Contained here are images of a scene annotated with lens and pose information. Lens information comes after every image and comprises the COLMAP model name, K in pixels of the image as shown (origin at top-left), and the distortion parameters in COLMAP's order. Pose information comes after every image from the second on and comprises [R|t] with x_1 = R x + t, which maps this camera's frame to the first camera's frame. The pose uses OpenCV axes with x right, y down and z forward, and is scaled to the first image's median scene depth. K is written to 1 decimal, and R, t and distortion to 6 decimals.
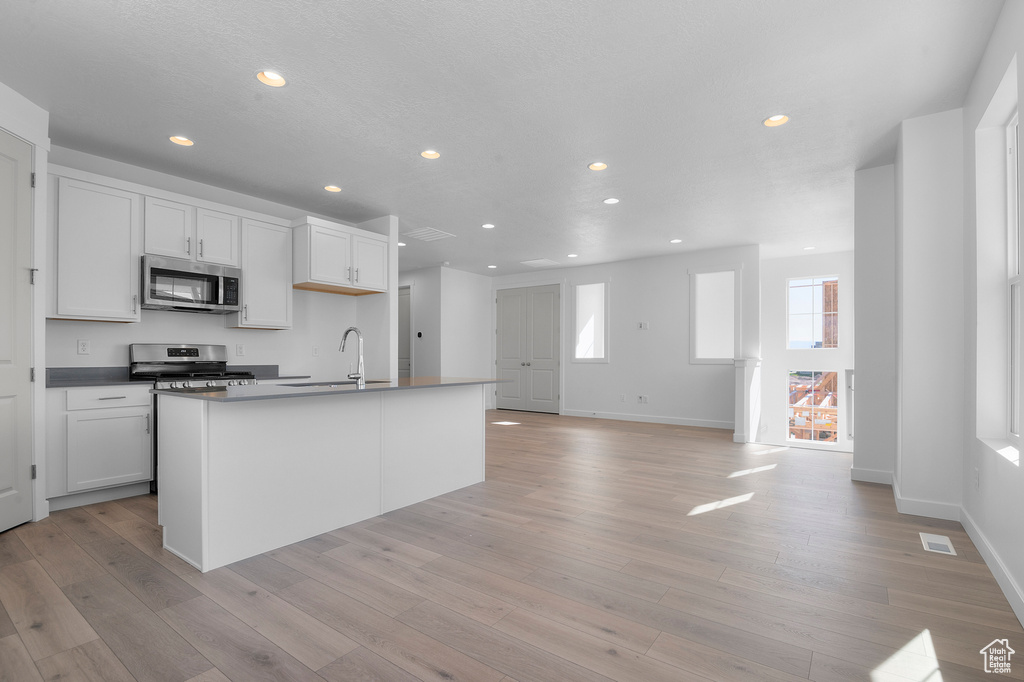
lens RADIAL K [[476.8, 0, 518.7], [0, 476.8, 355.3], [0, 0, 1]] dist [-0.006477, -0.000719]
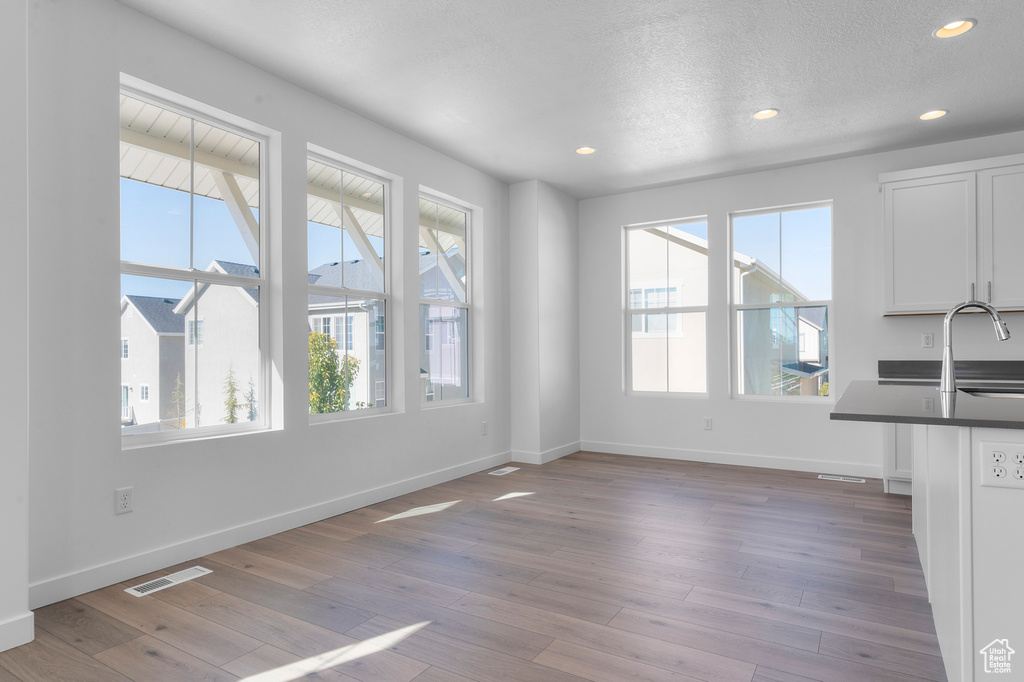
lens RADIAL K [[578.3, 0, 524.8], [0, 578.3, 348.5], [0, 0, 1]] dist [0.016043, -0.000230]
pose [[-0.996145, 0.001828, -0.087697, 0.256217], [0.002839, 0.999931, -0.011411, 0.009160], [0.087671, -0.011616, -0.996082, 1.442596]]
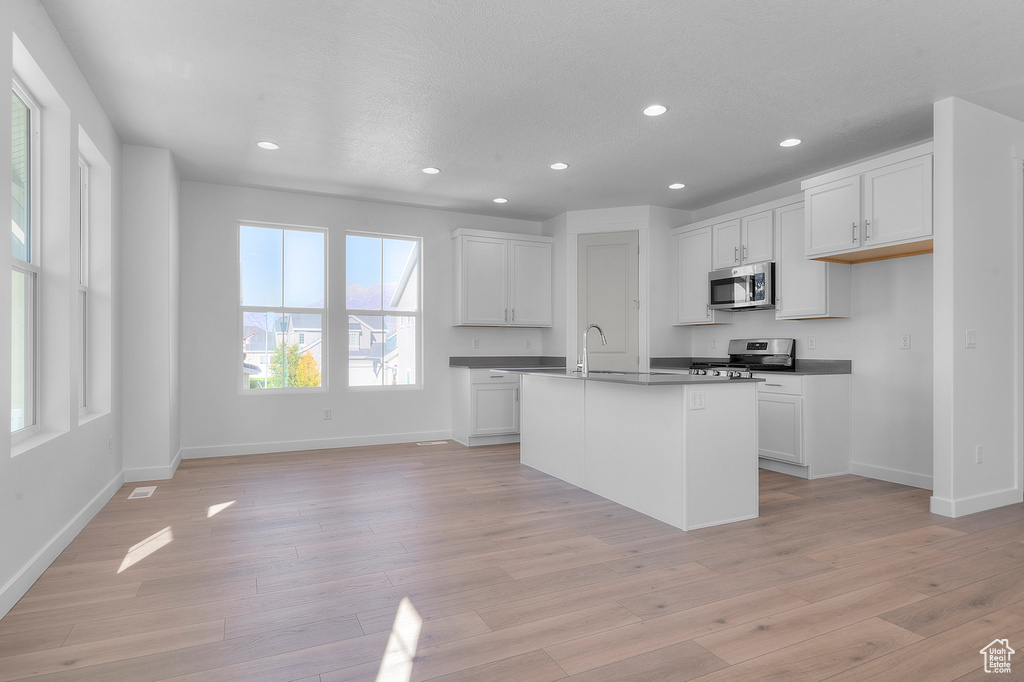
lens RADIAL K [[550.8, 0, 518.9], [0, 550.8, 347.6], [0, 0, 1]] dist [0.005451, -0.001449]
pose [[-0.467580, -0.005982, -0.883930, 0.789814], [0.000813, 0.999974, -0.007197, 0.007100], [0.883950, -0.004084, -0.467563, 1.240184]]
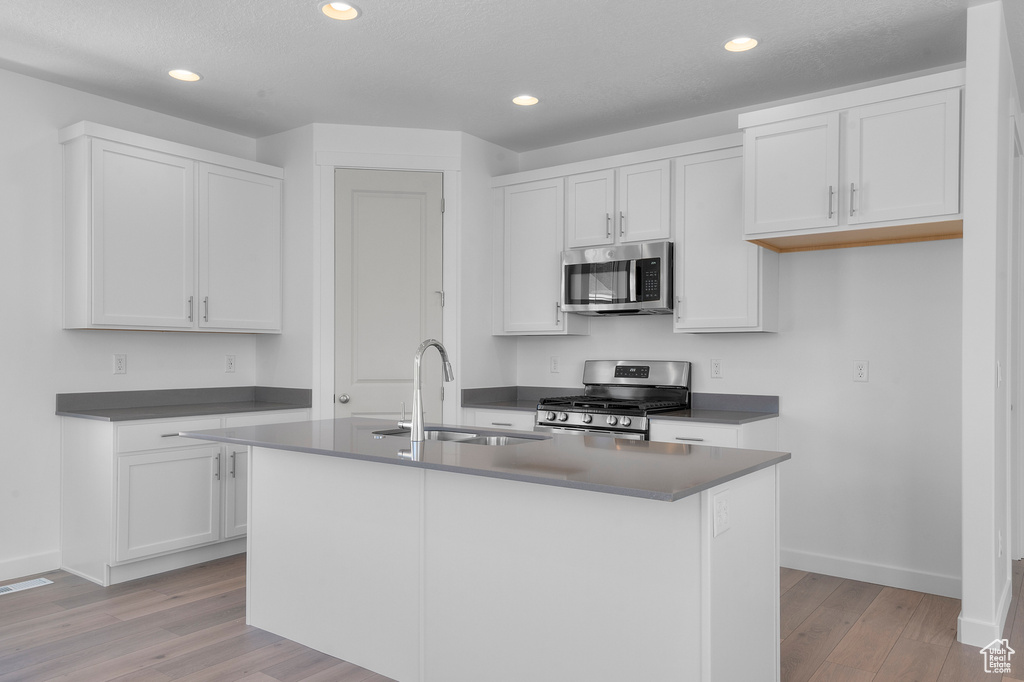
lens RADIAL K [[726.8, 0, 519.2], [0, 726.8, 353.0], [0, 0, 1]] dist [0.034459, -0.010790]
pose [[-0.015087, -0.005429, -0.999871, 0.444434], [-0.002118, 0.999983, -0.005398, -0.031724], [0.999884, 0.002036, -0.015098, 0.943192]]
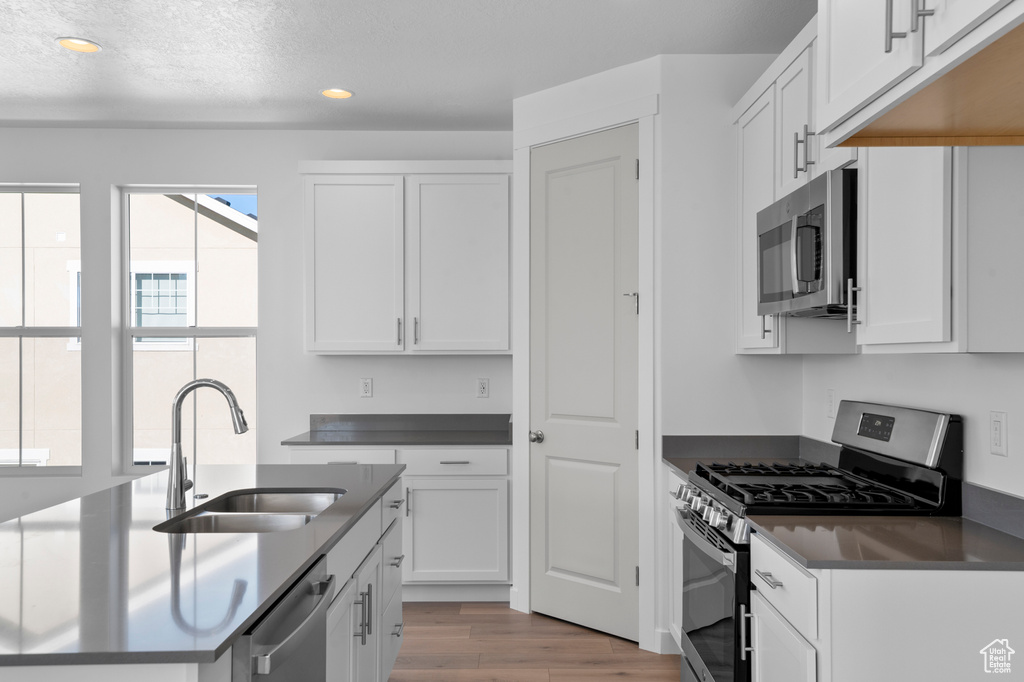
lens RADIAL K [[835.2, 0, 522.7], [0, 835.2, 359.2], [0, 0, 1]] dist [0.037009, -0.002962]
pose [[-0.809803, -0.001192, -0.586701, -0.110185], [-0.001277, 0.999999, -0.000270, -0.064651], [0.586701, 0.000530, -0.809804, 1.527355]]
